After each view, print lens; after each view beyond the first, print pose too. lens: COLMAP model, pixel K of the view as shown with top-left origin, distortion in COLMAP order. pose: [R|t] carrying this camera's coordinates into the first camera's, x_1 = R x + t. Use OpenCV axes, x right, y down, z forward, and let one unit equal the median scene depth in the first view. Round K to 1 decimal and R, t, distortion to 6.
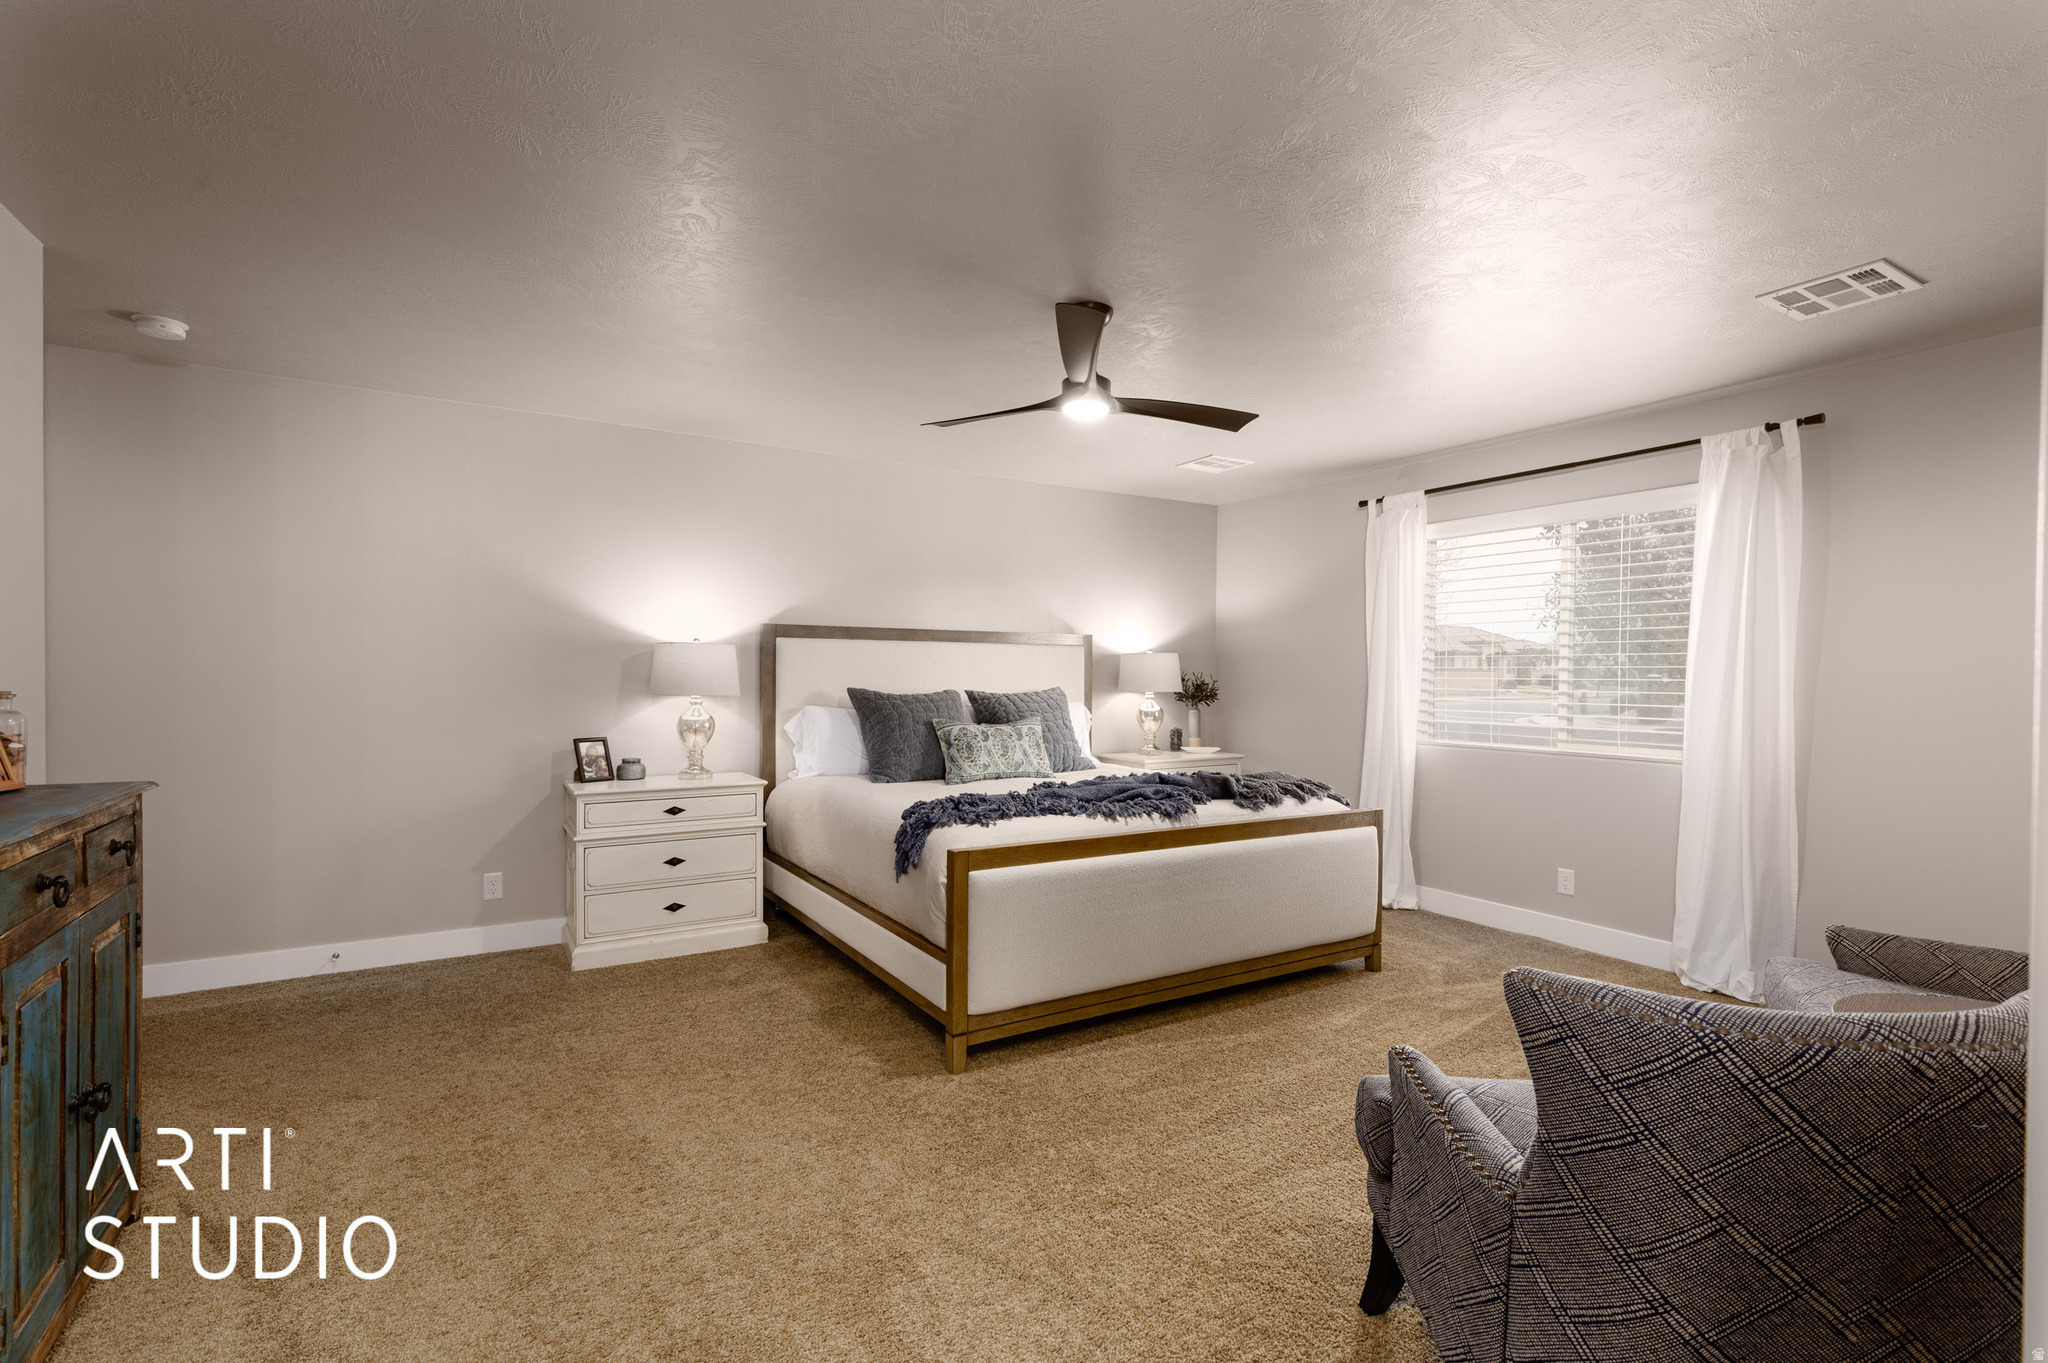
lens RADIAL K [[919.2, 0, 1030.0], [0, 919.2, 686.7], [0, 0, 1]] dist [0.008002, -0.000380]
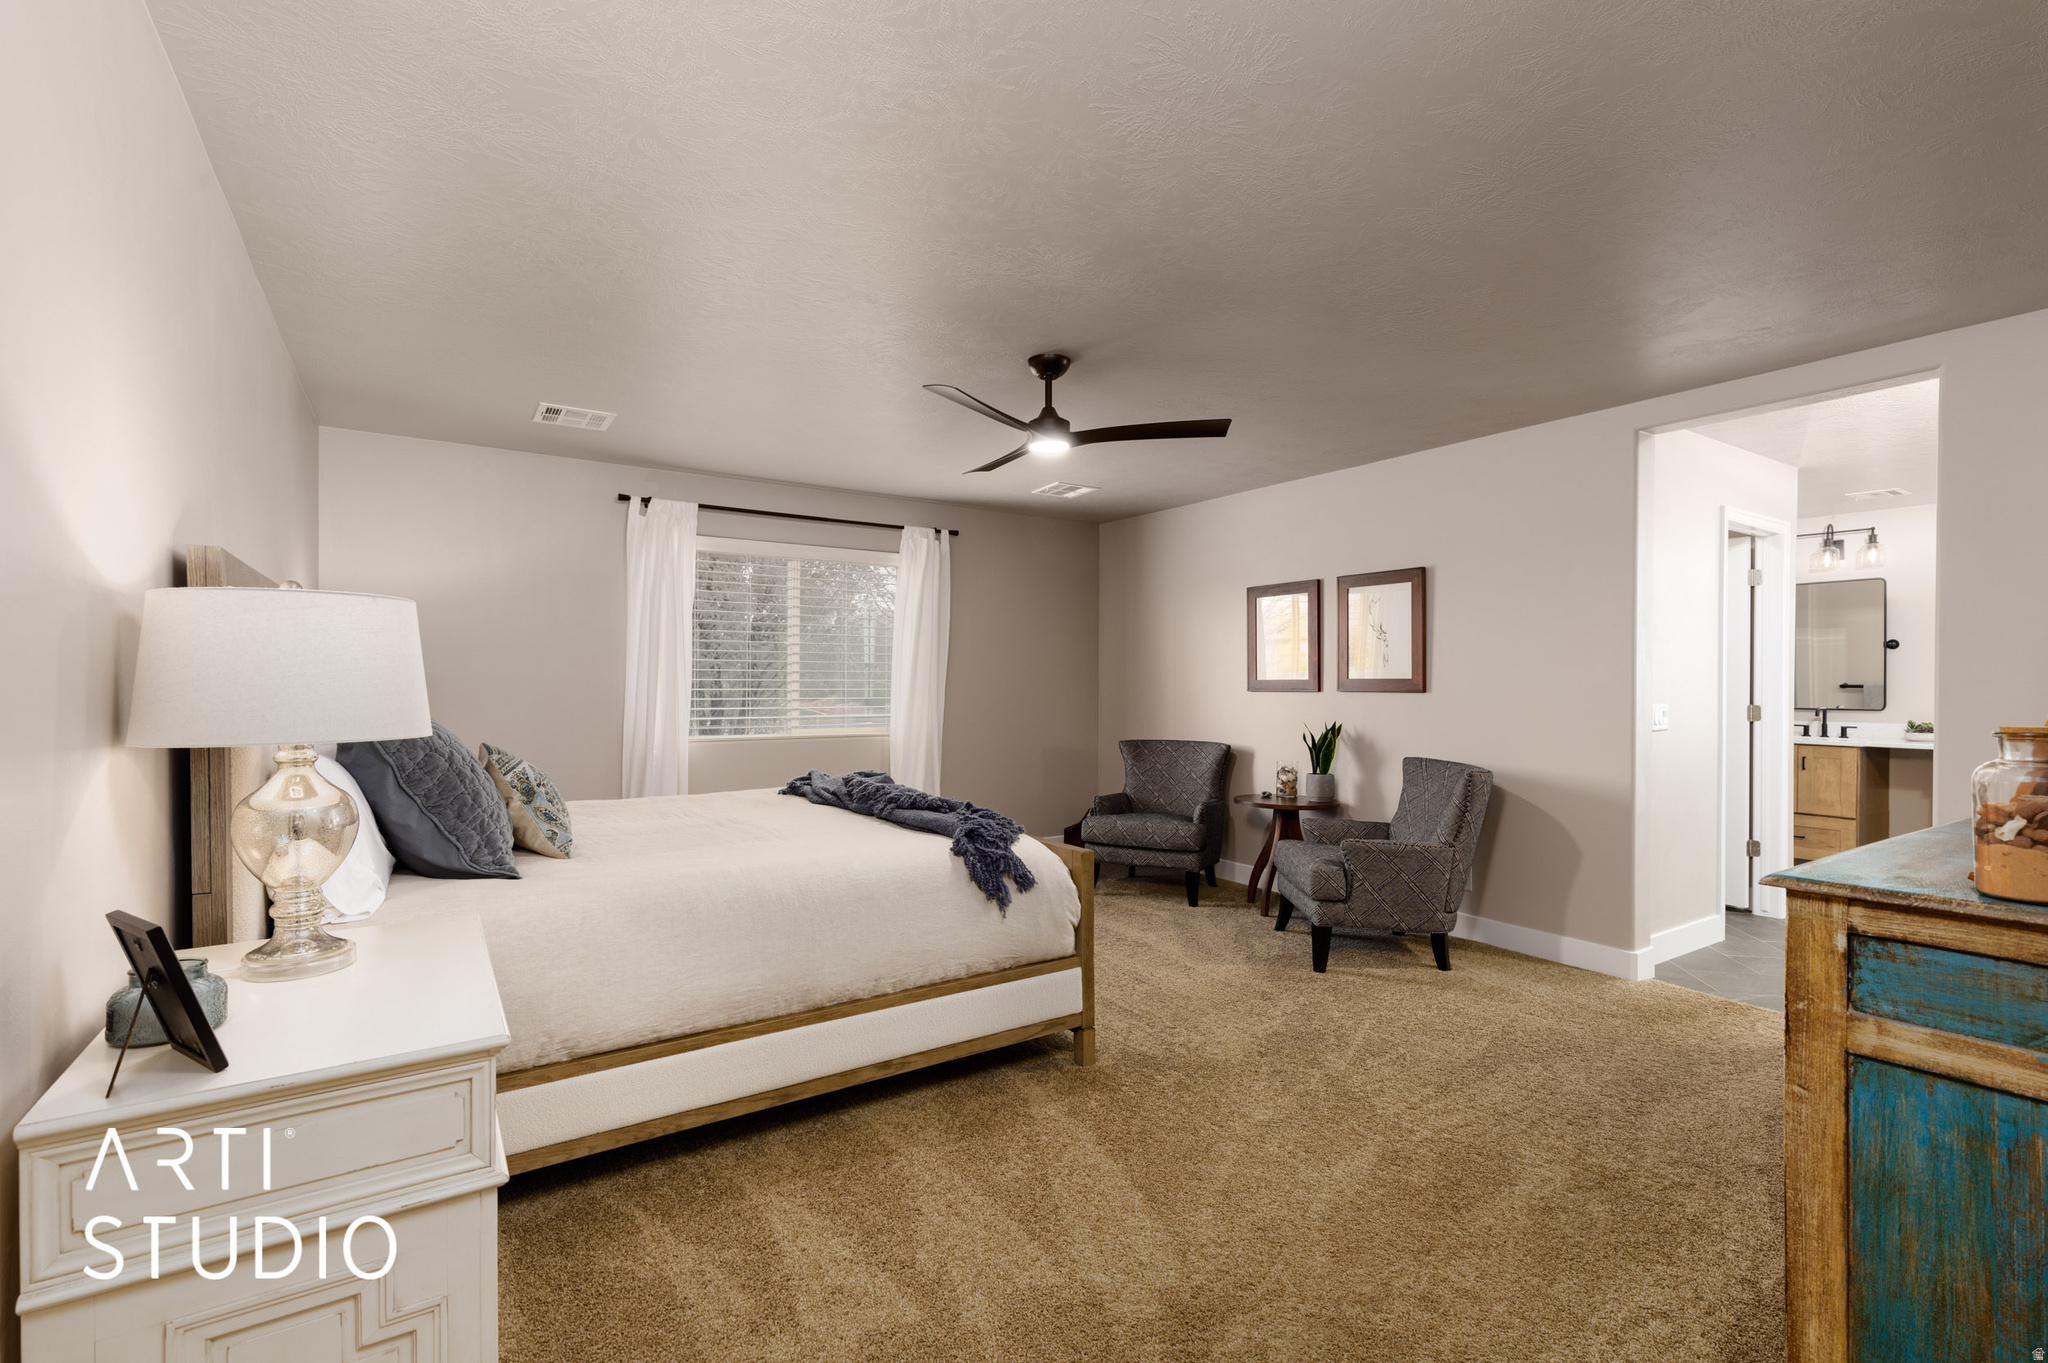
lens RADIAL K [[919.2, 0, 1030.0], [0, 919.2, 686.7], [0, 0, 1]] dist [0.008002, -0.000380]
pose [[-0.041849, -0.011574, 0.999057, -0.723487], [0.013508, 0.999835, 0.012149, -0.009492], [-0.999033, 0.014004, -0.041686, 0.724629]]
